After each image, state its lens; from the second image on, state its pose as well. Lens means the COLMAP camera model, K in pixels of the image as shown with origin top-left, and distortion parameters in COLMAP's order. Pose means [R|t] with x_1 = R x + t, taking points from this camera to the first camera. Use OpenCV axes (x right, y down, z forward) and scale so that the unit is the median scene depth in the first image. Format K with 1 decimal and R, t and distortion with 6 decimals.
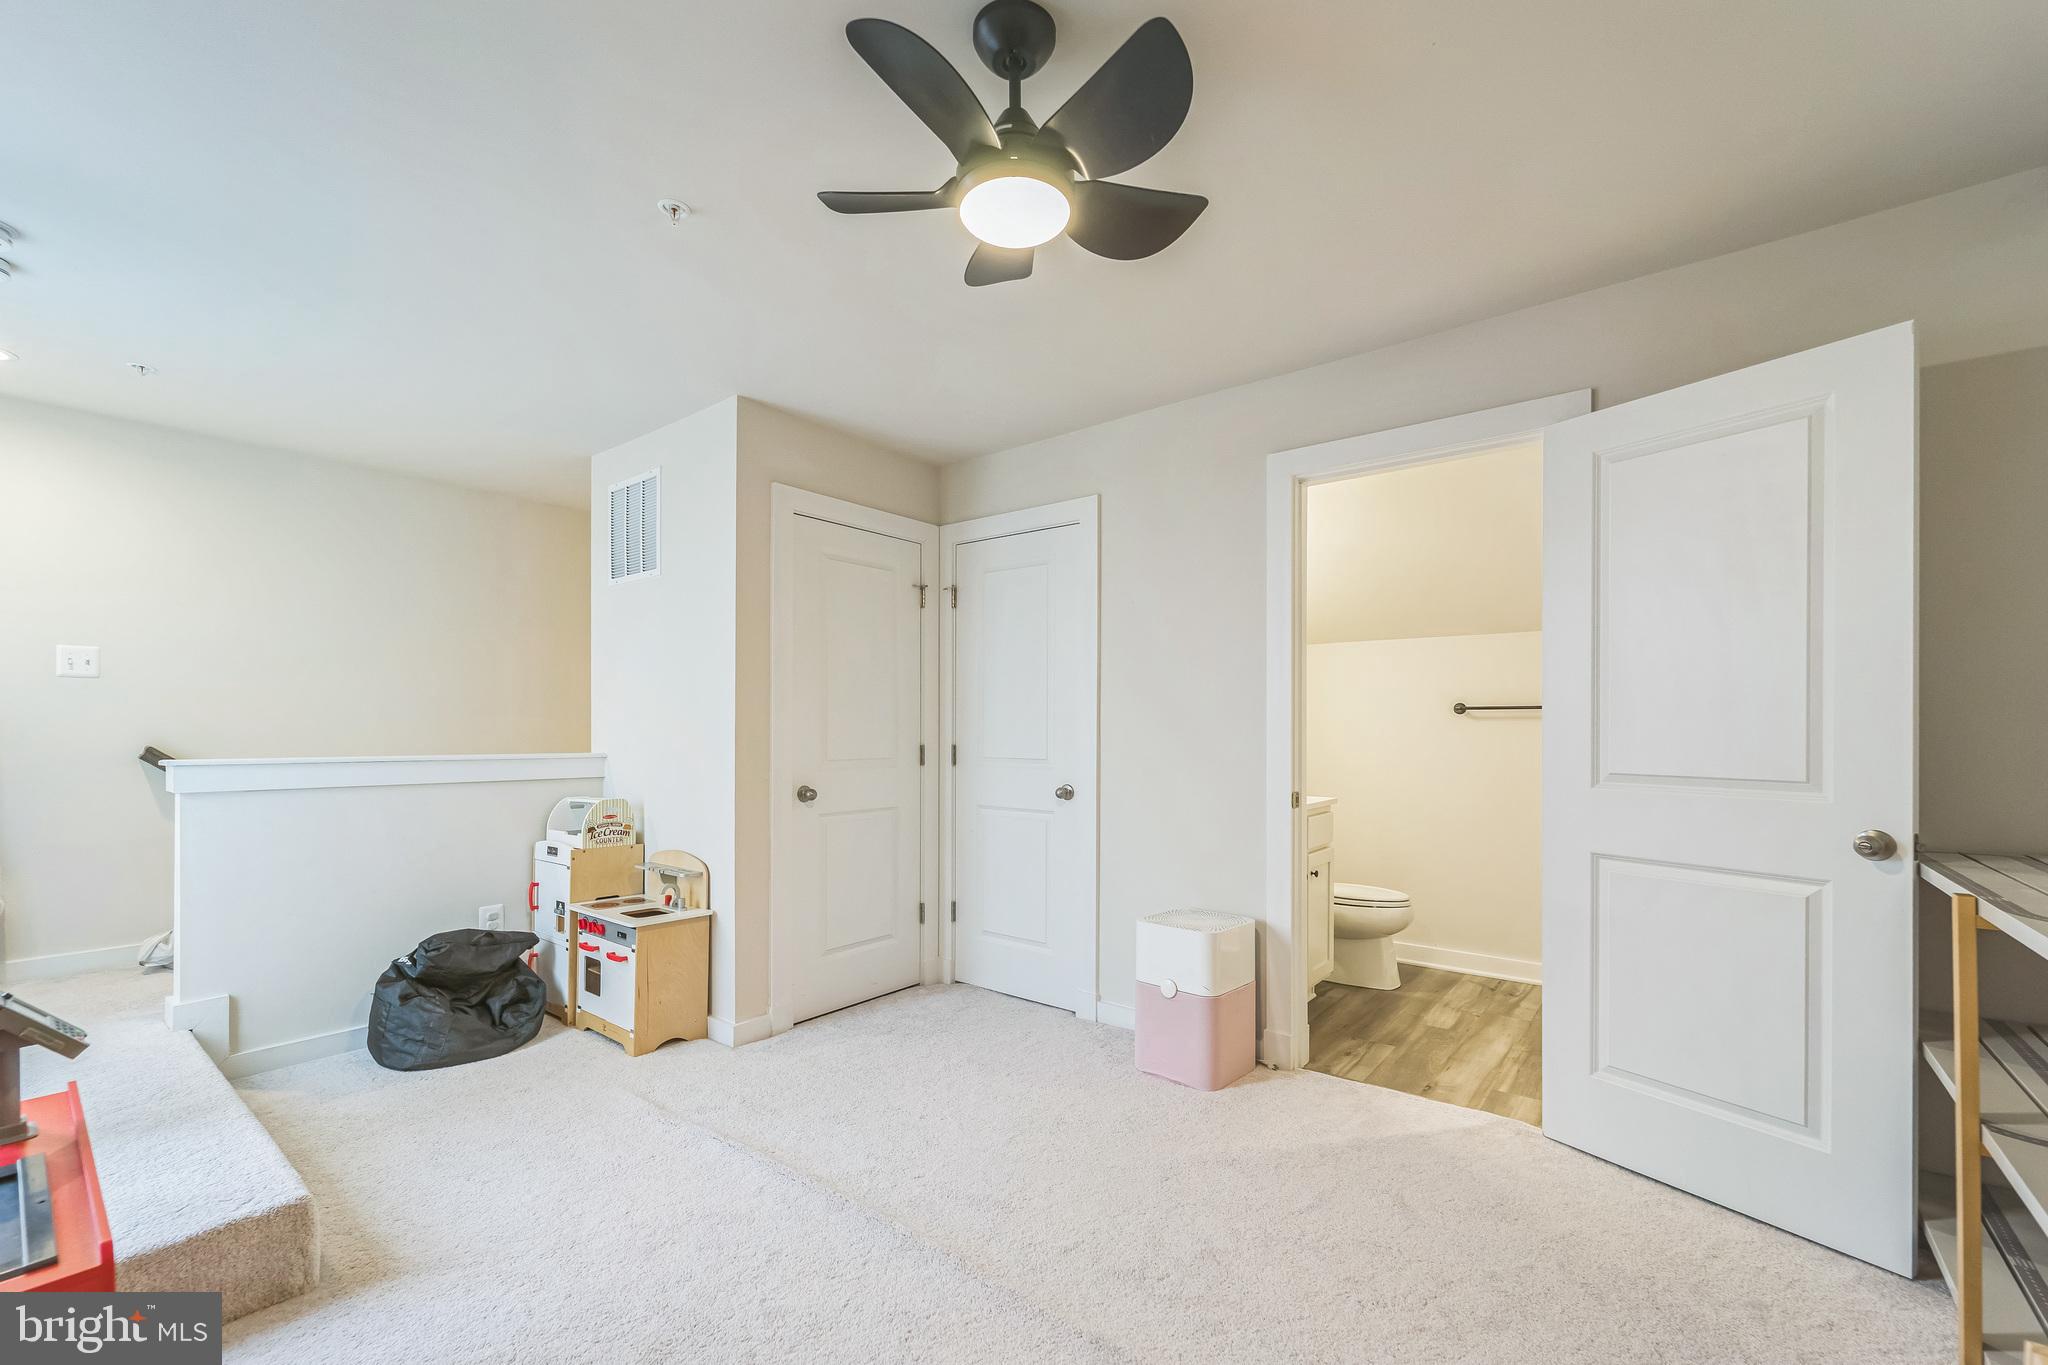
lens RADIAL K [[821.3, 0, 1024.3], [0, 821.3, 734.7], [0, 0, 1]] dist [-0.000343, -0.000034]
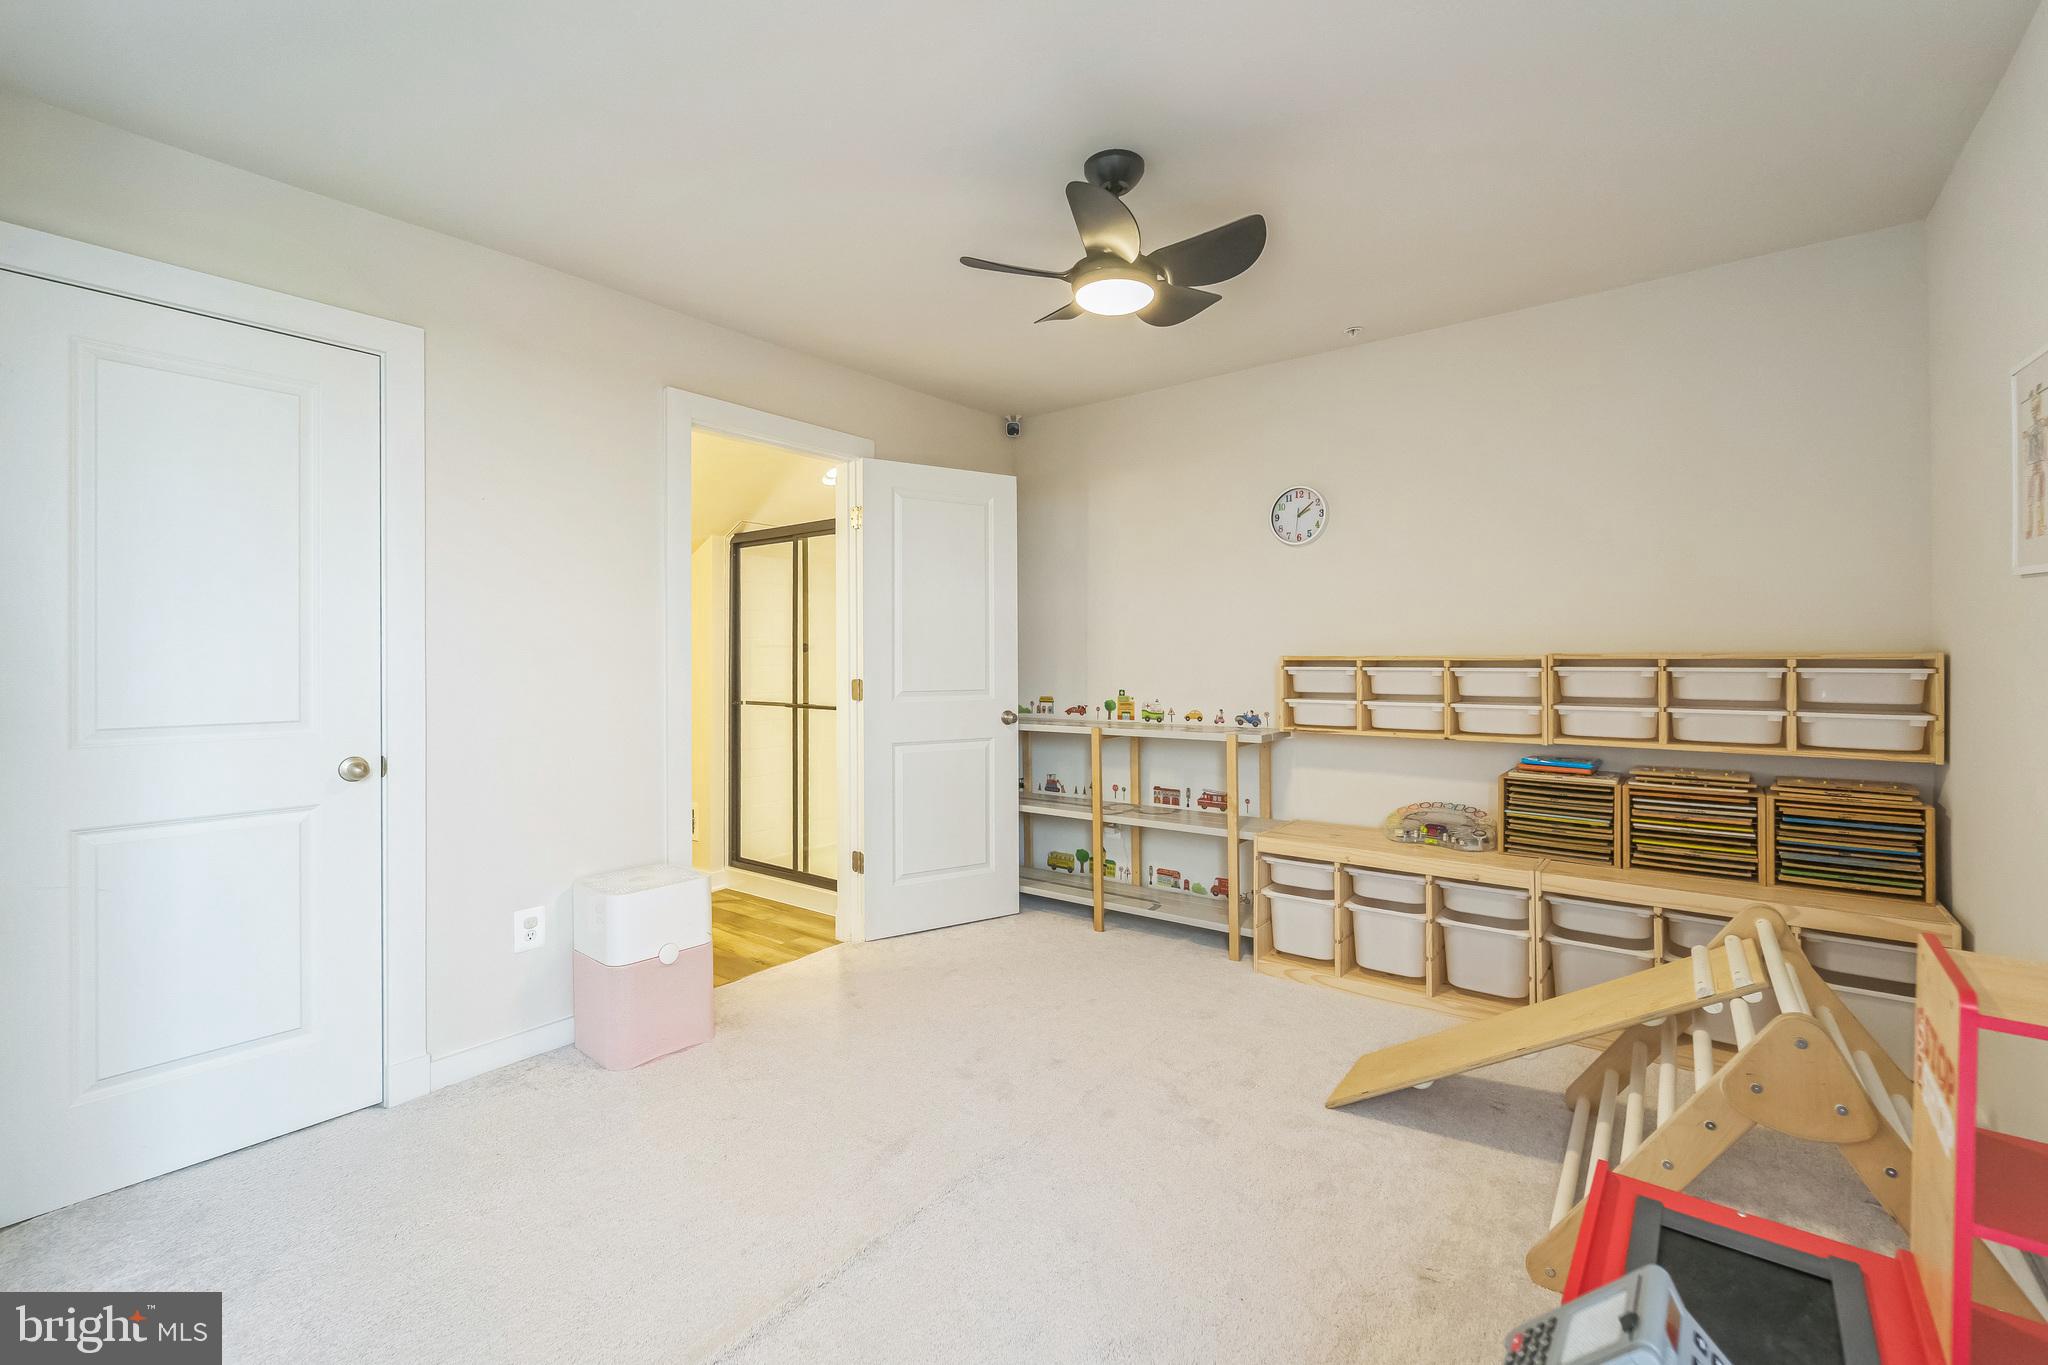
lens RADIAL K [[844.9, 0, 1046.6], [0, 844.9, 677.9], [0, 0, 1]] dist [0.000173, -0.000156]
pose [[-0.013836, -0.024316, 0.999609, -0.538870], [0.007823, 0.999671, 0.024426, -0.010348], [-0.999874, 0.008158, -0.013641, 0.430806]]
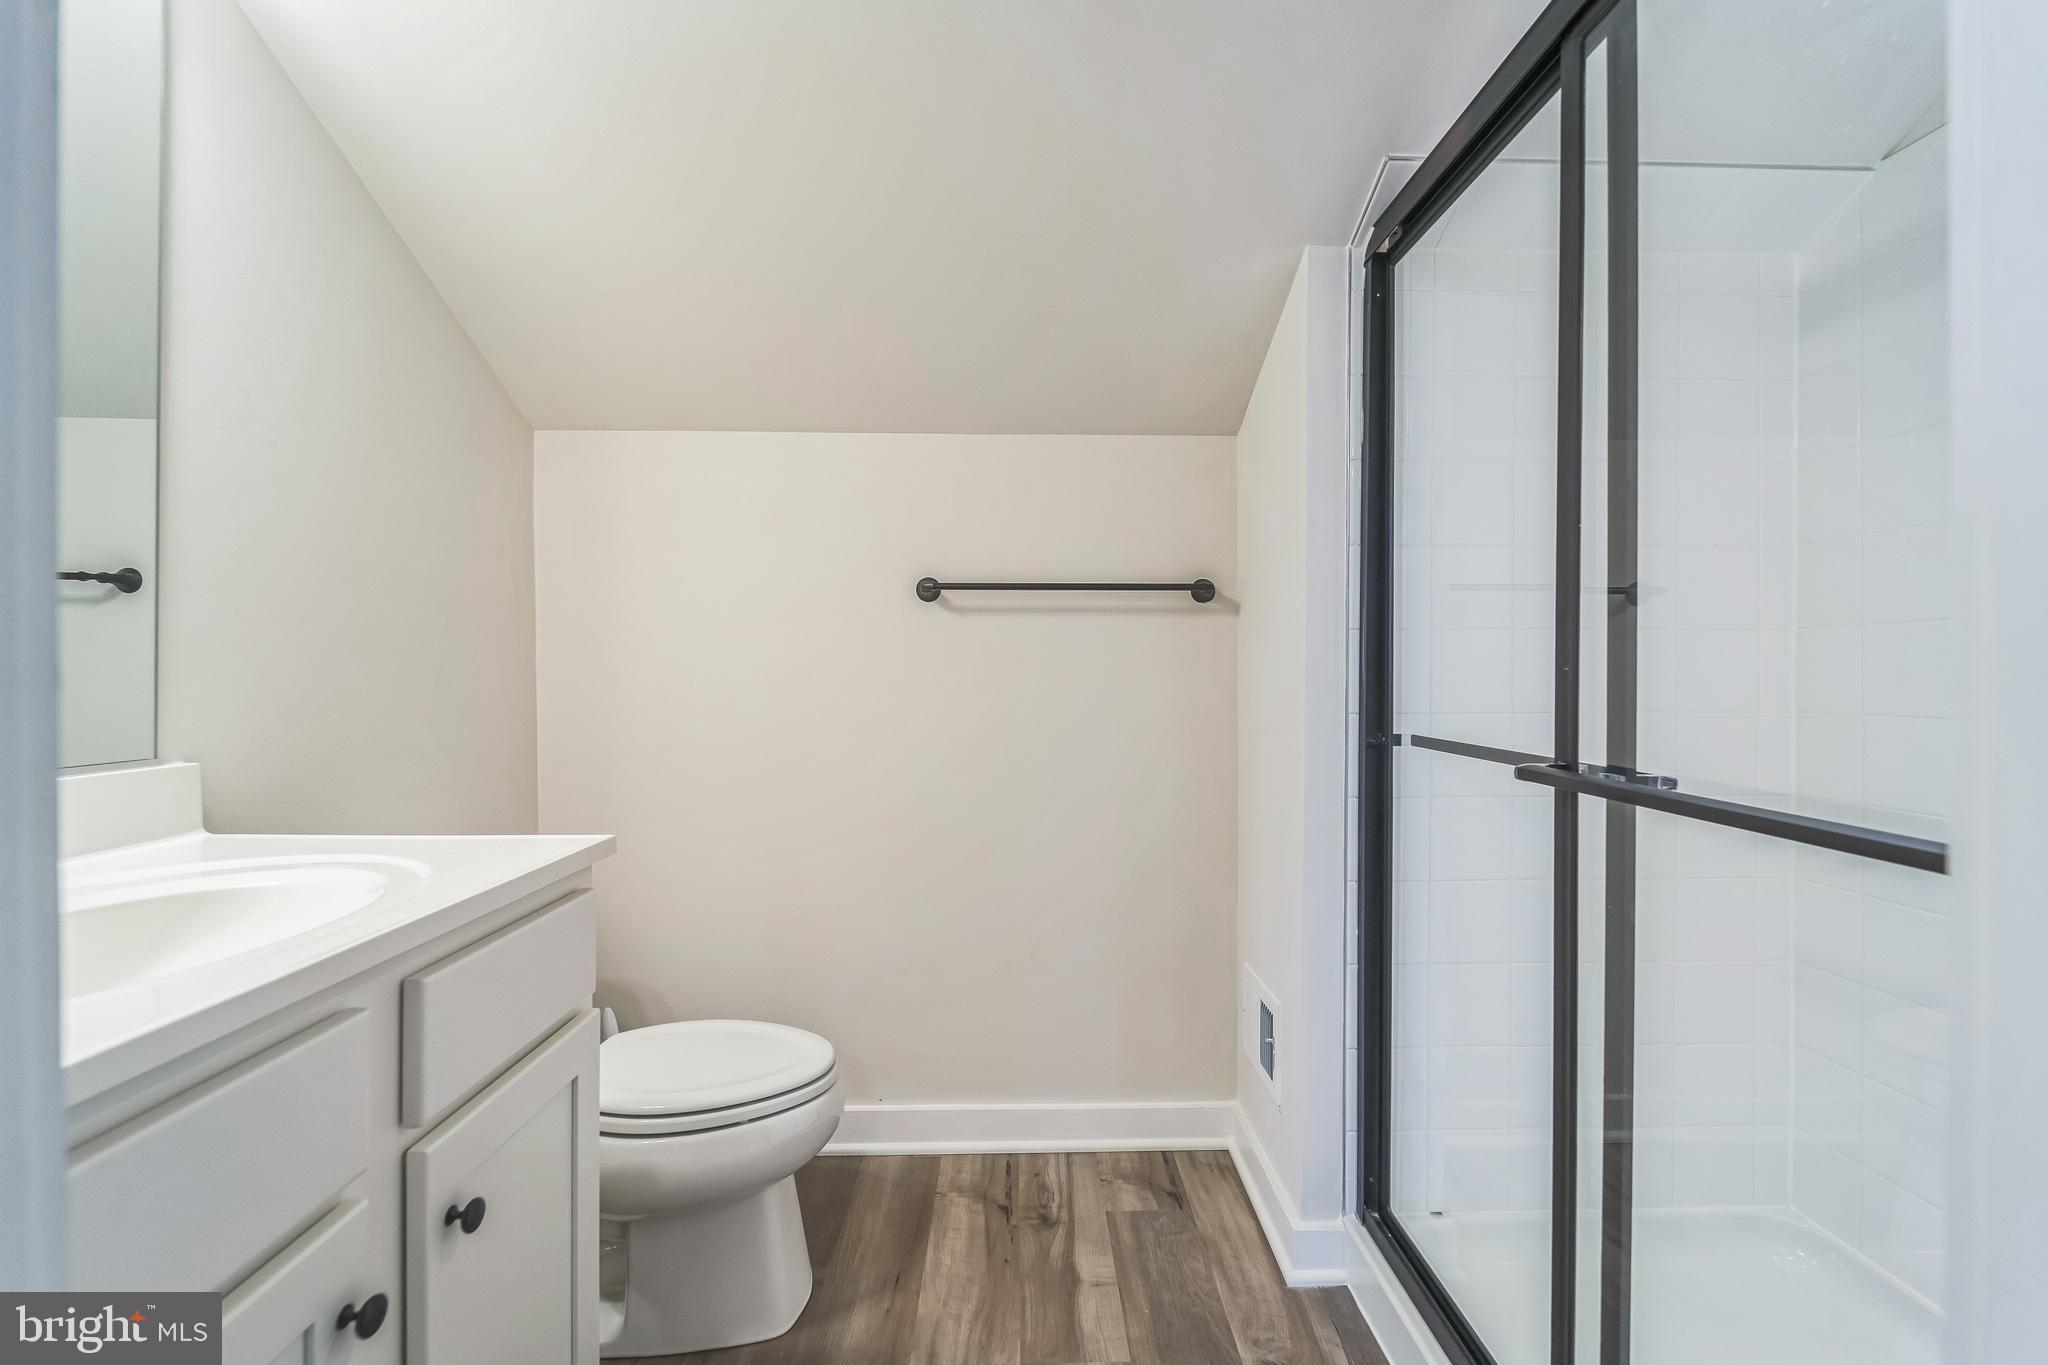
lens RADIAL K [[844.9, 0, 1046.6], [0, 844.9, 677.9], [0, 0, 1]] dist [0.000173, -0.000156]
pose [[0.756691, 0.006538, 0.653740, 0.296170], [0.001638, 0.999928, -0.011896, 0.027559], [-0.653771, 0.010072, 0.756625, 0.659456]]
